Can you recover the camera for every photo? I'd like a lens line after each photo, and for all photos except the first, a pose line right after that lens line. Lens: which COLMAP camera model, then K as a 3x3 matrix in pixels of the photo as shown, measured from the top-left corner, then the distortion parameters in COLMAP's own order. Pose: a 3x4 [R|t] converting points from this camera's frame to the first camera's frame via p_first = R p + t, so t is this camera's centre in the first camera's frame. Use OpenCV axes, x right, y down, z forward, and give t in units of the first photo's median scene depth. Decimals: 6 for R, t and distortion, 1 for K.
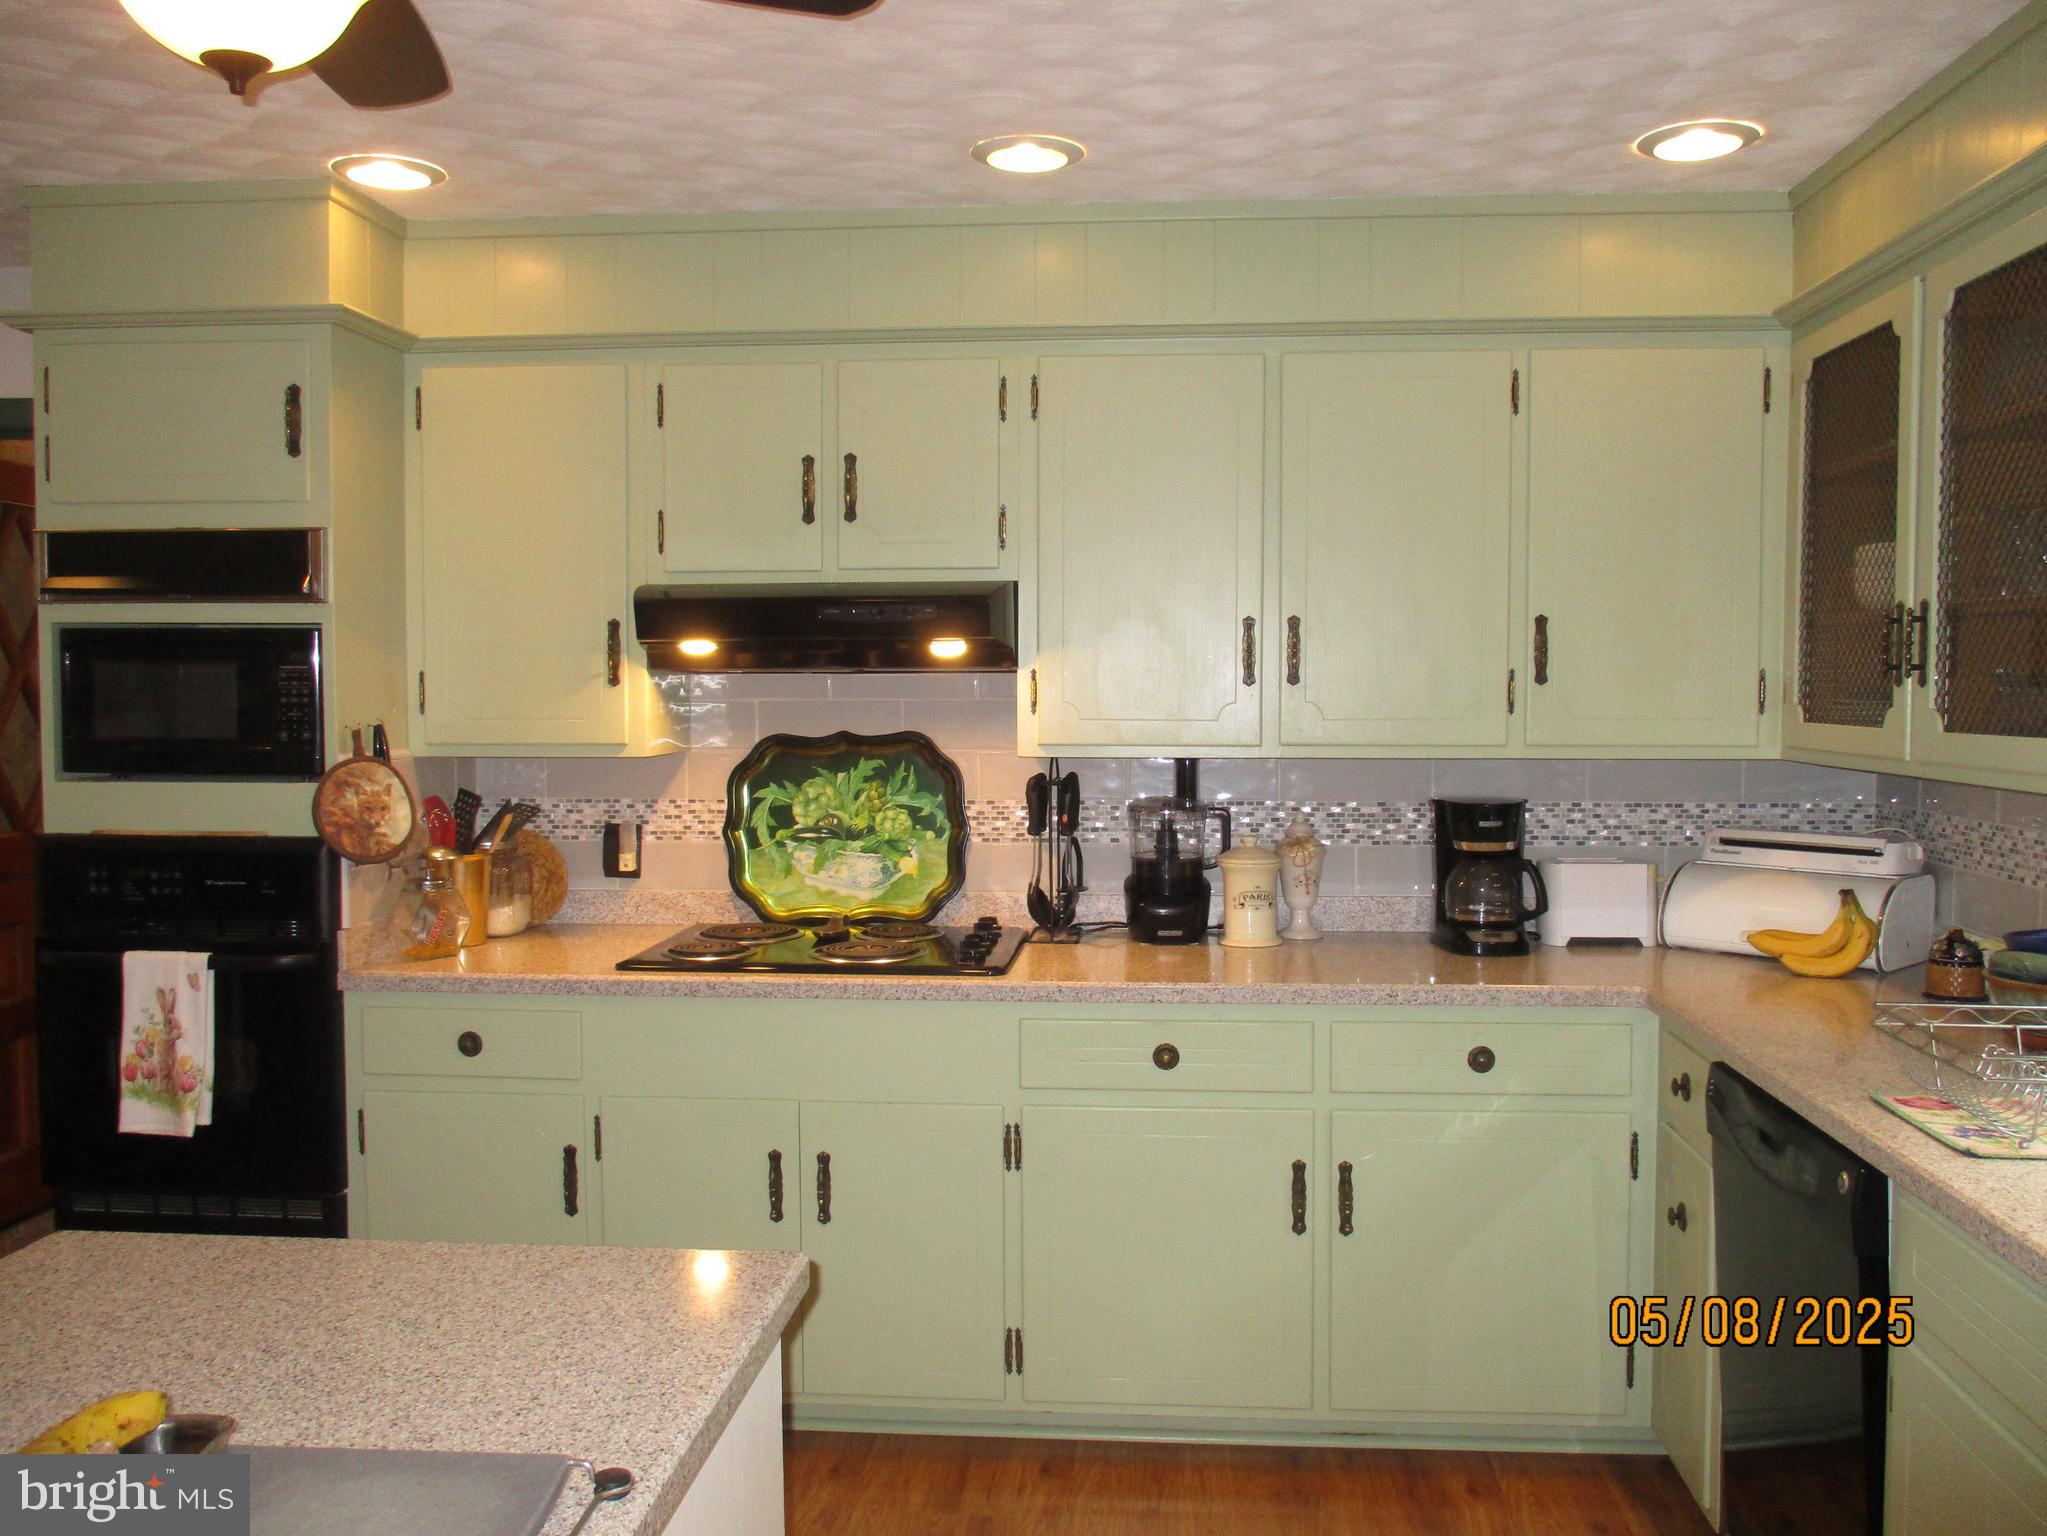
lens RADIAL K [[1708.2, 0, 1029.2], [0, 1708.2, 751.5], [0, 0, 1]] dist [-0.025882, 0.006341]
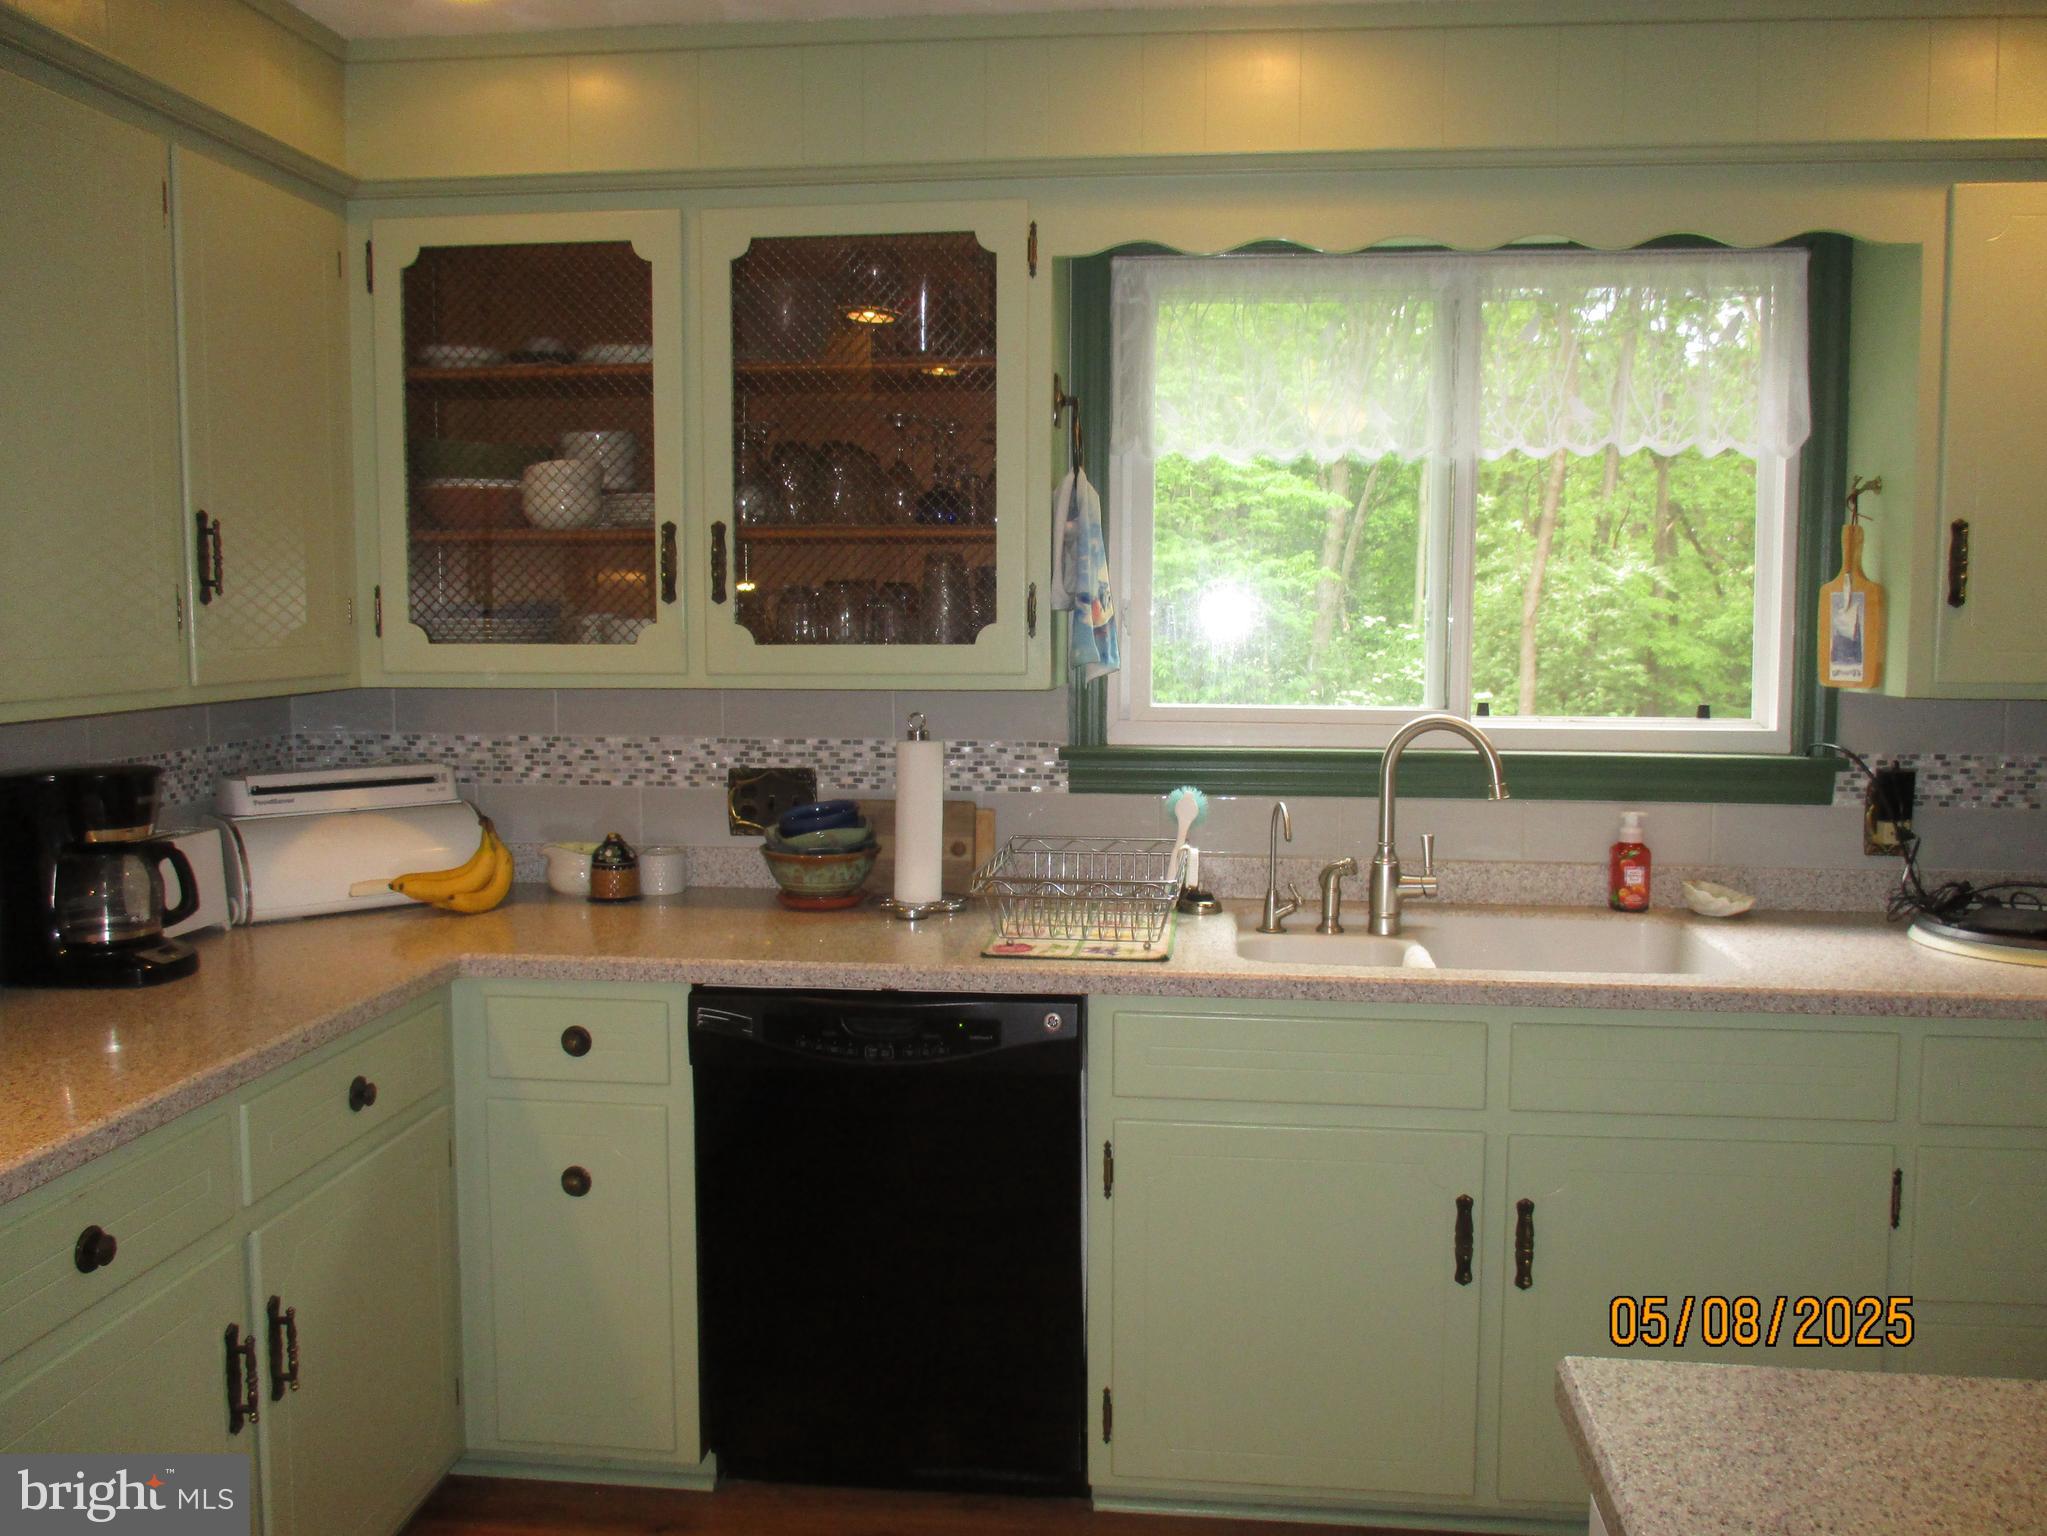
lens RADIAL K [[1708.2, 0, 1045.6], [0, 1708.2, 758.1], [0, 0, 1]] dist [-0.025882, 0.006341]
pose [[0.023709, -0.090717, 0.995594, -0.431491], [0.041767, 0.995095, 0.089677, -0.022905], [-0.998846, 0.039457, 0.027382, 0.601387]]
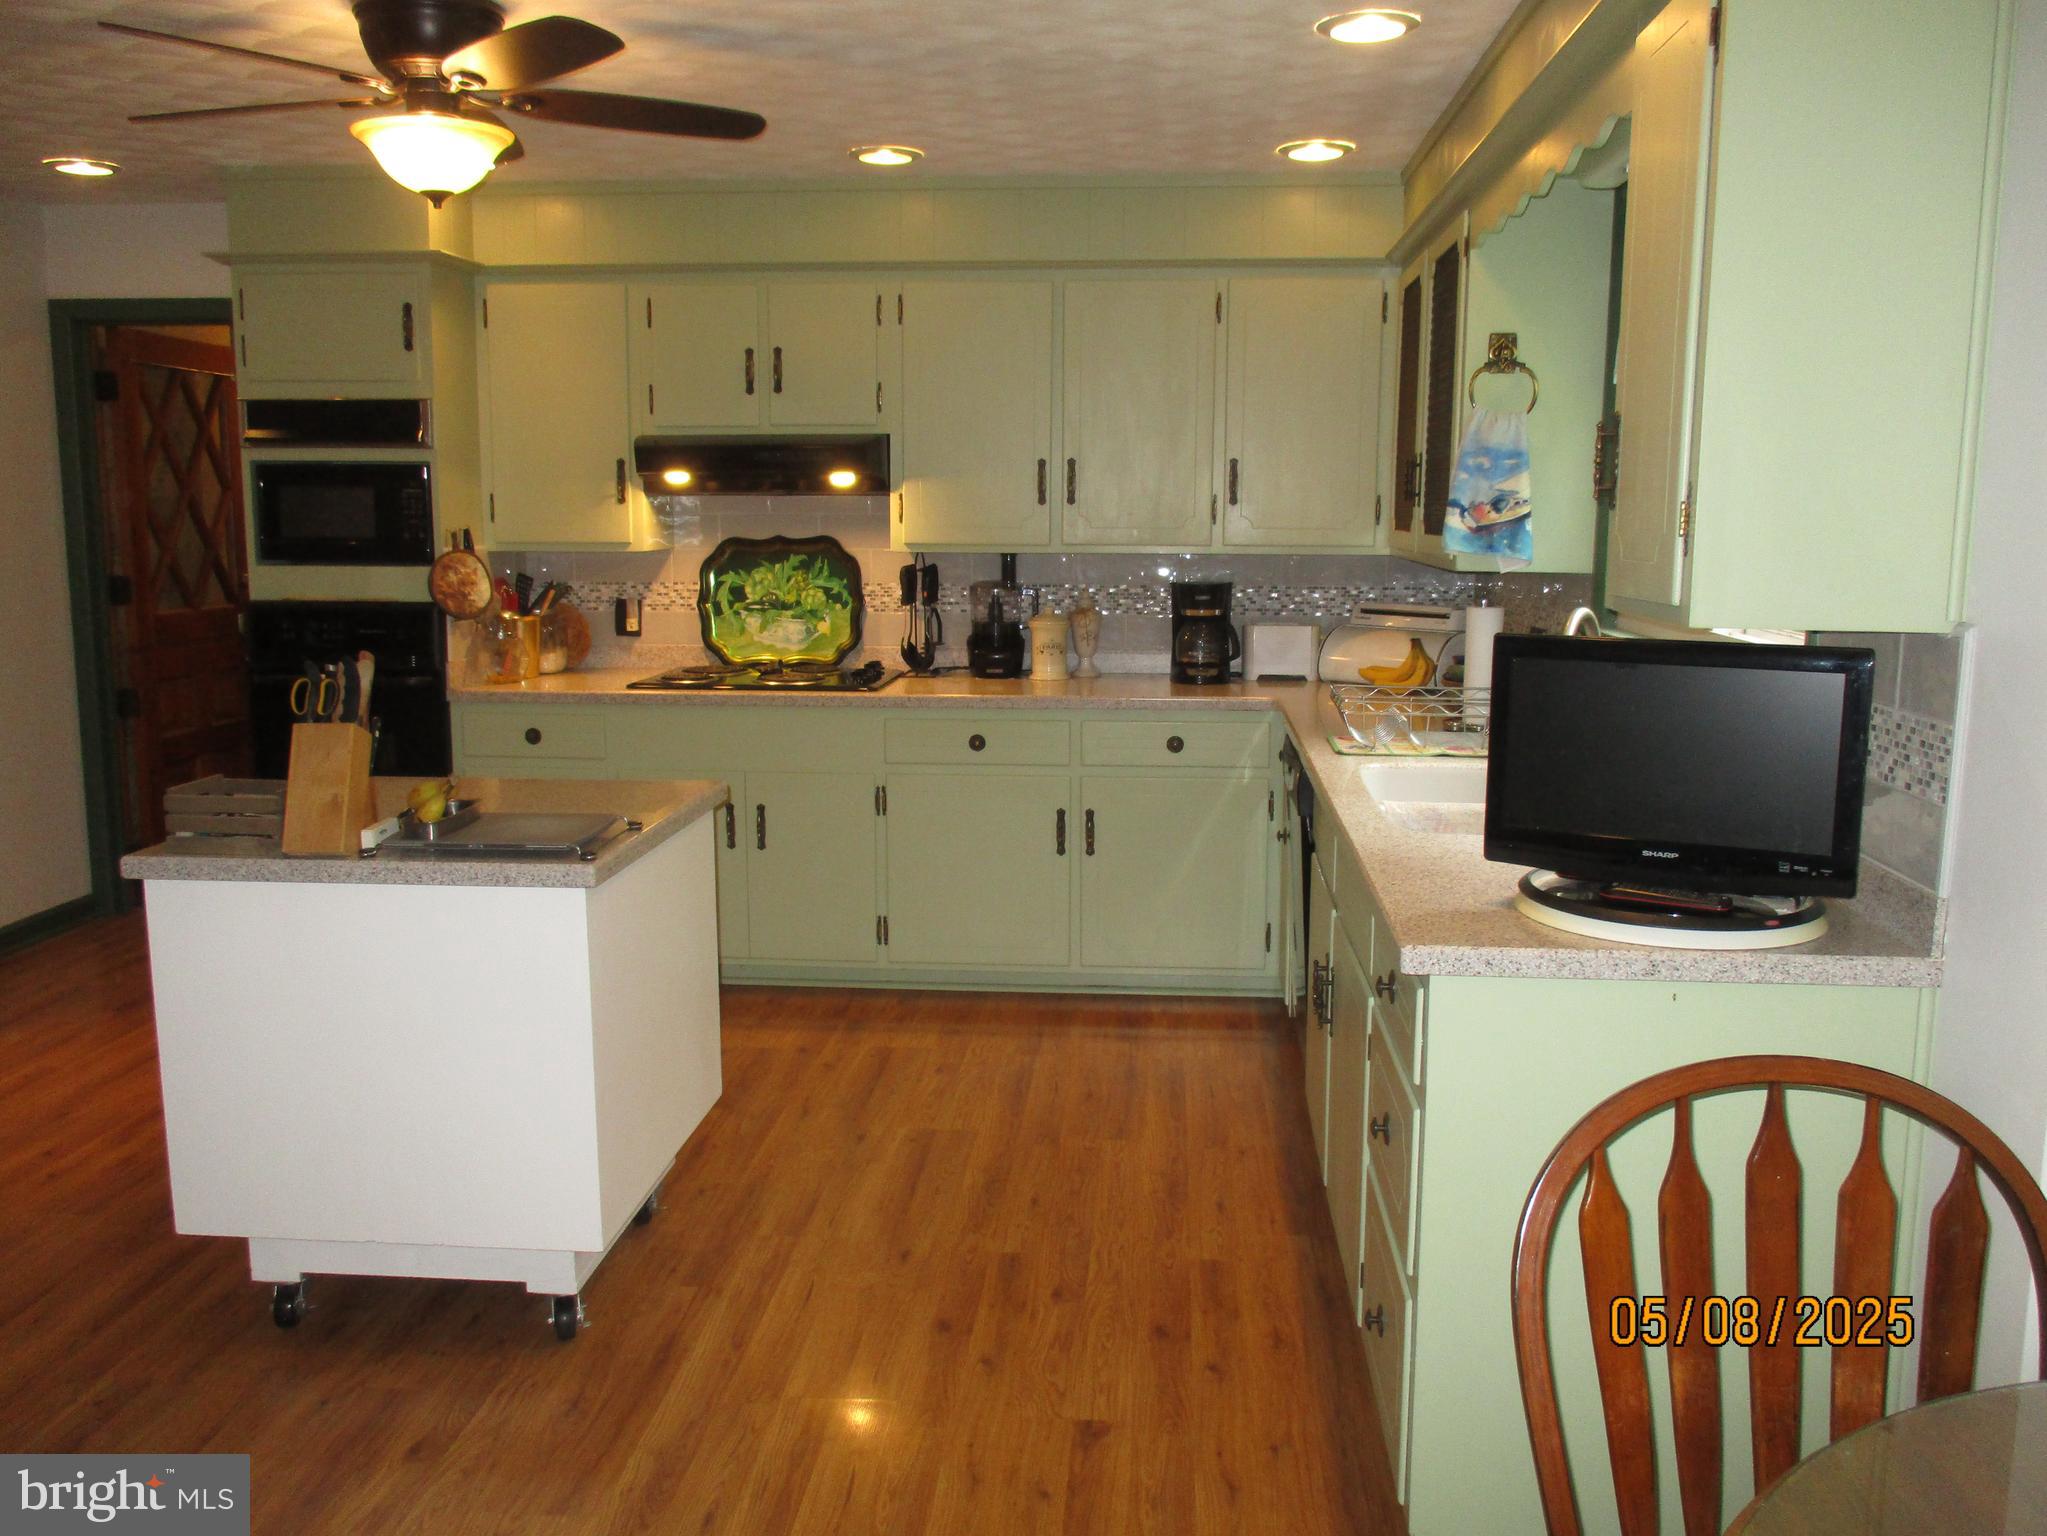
lens RADIAL K [[1708.2, 0, 1024.7], [0, 1708.2, 738.9], [0, 0, 1]] dist [-0.025882, 0.006341]
pose [[0.999988, 0.004303, -0.002431, 0.117229], [-0.004049, 0.995345, 0.096286, 0.022051], [0.002834, -0.096275, 0.995351, -0.518664]]
